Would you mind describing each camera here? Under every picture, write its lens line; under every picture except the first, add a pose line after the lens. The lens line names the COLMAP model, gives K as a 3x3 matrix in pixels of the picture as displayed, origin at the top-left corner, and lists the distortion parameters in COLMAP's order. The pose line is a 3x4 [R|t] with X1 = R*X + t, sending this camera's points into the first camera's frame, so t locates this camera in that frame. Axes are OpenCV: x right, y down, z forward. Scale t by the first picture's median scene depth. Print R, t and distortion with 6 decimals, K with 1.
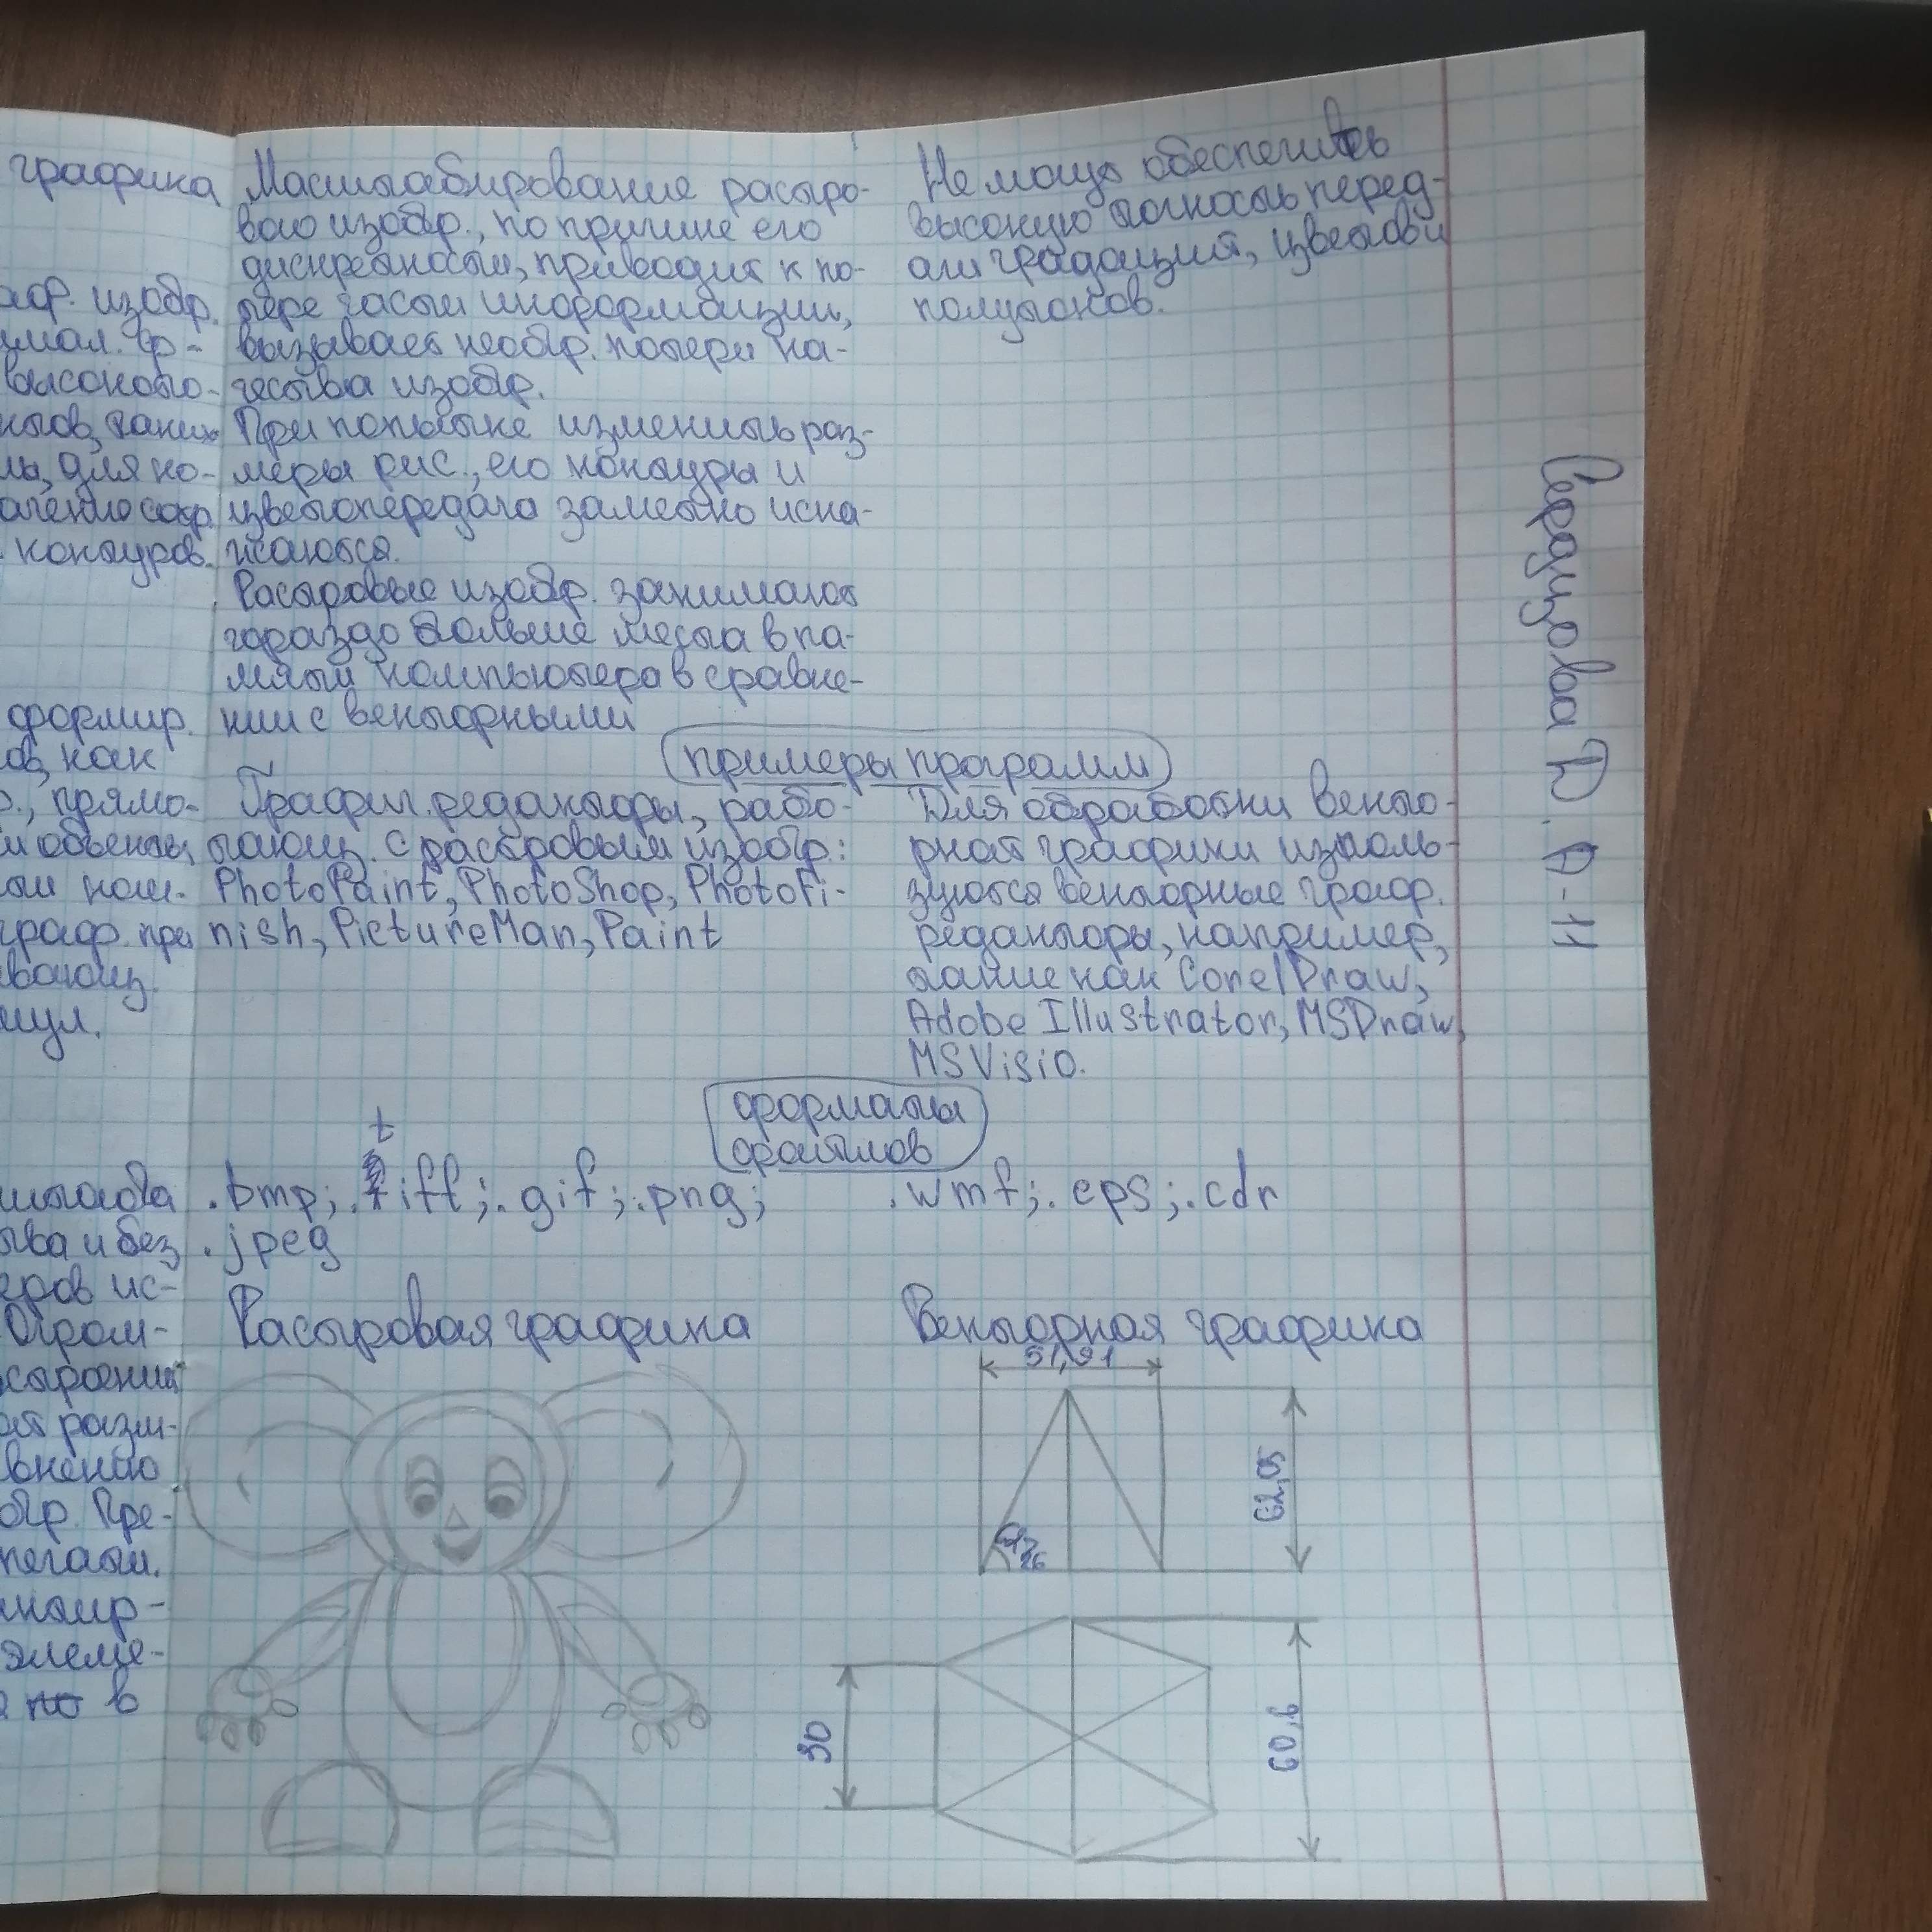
lens RADIAL K [[2510.1, 0, 995.0], [0, 2510.1, 958.6], [0, 0, 1]] dist [-0.096723, 0.205050]
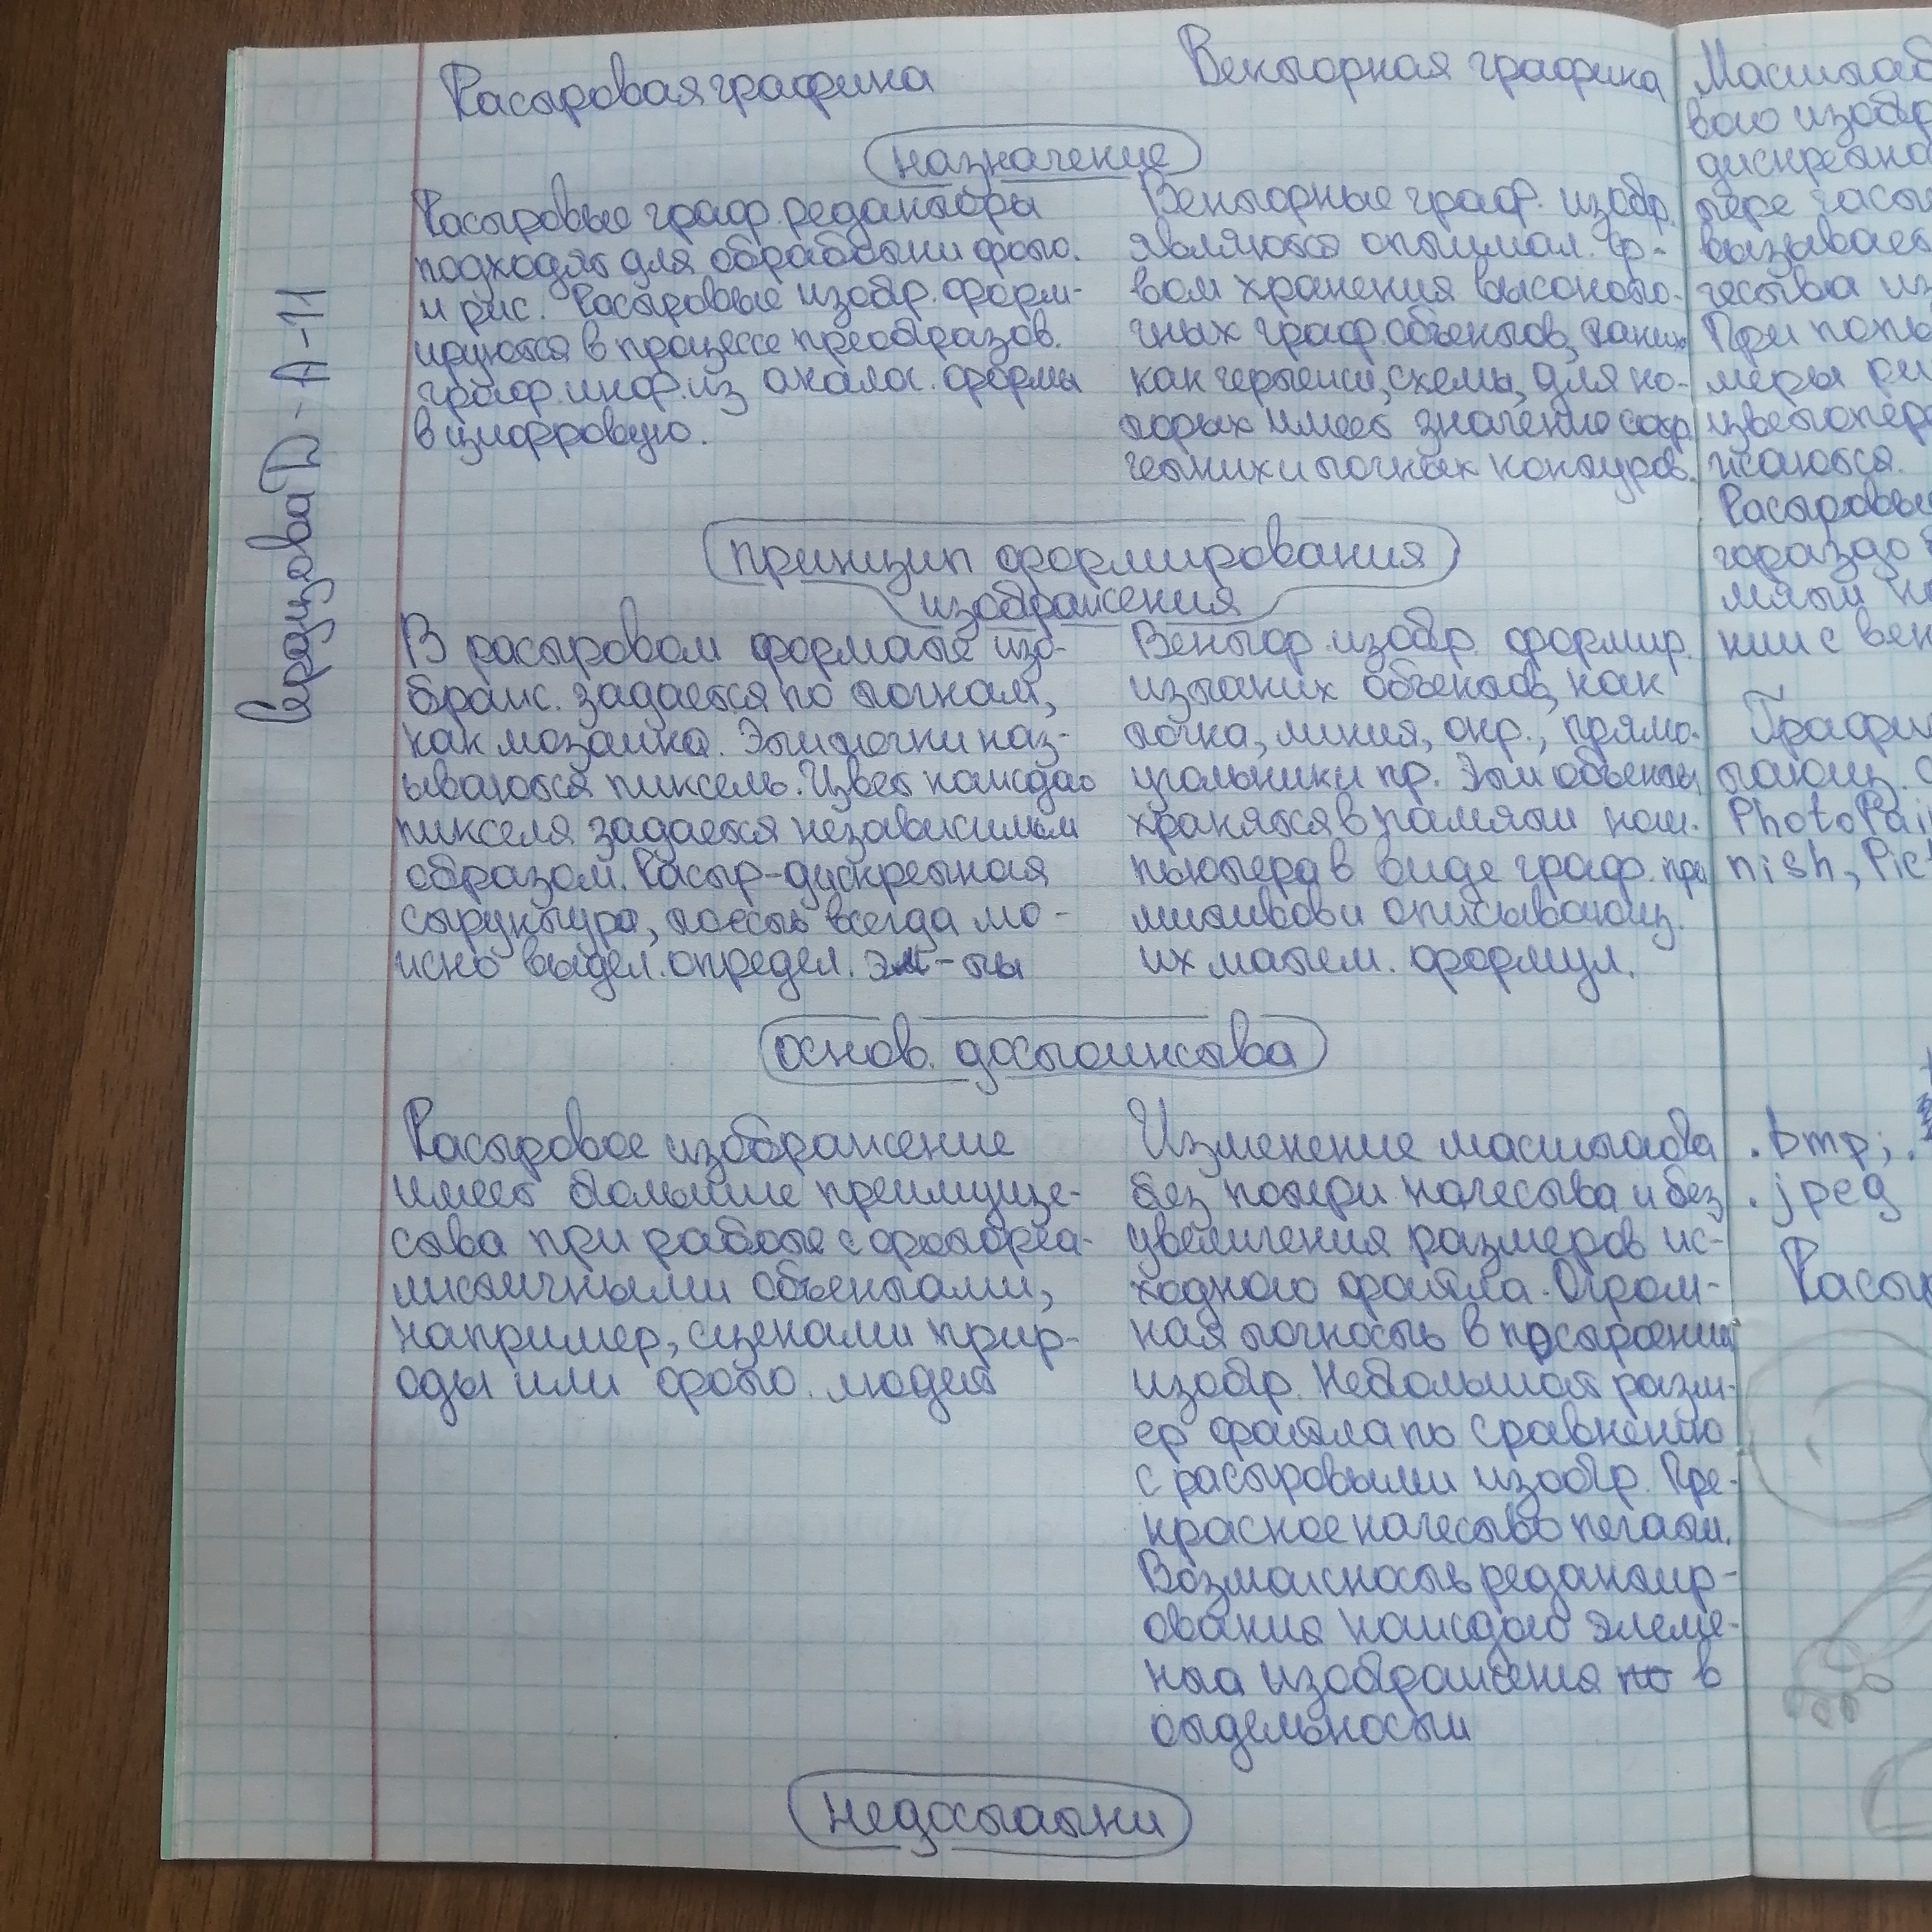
lens RADIAL K [[2510.1, 0, 995.0], [0, 2510.1, 958.6], [0, 0, 1]] dist [-0.096723, 0.205050]
pose [[0.996940, -0.009623, -0.077581, -0.520317], [0.010626, 0.999865, 0.012524, 0.009809], [0.077450, -0.013310, 0.996907, 0.033036]]
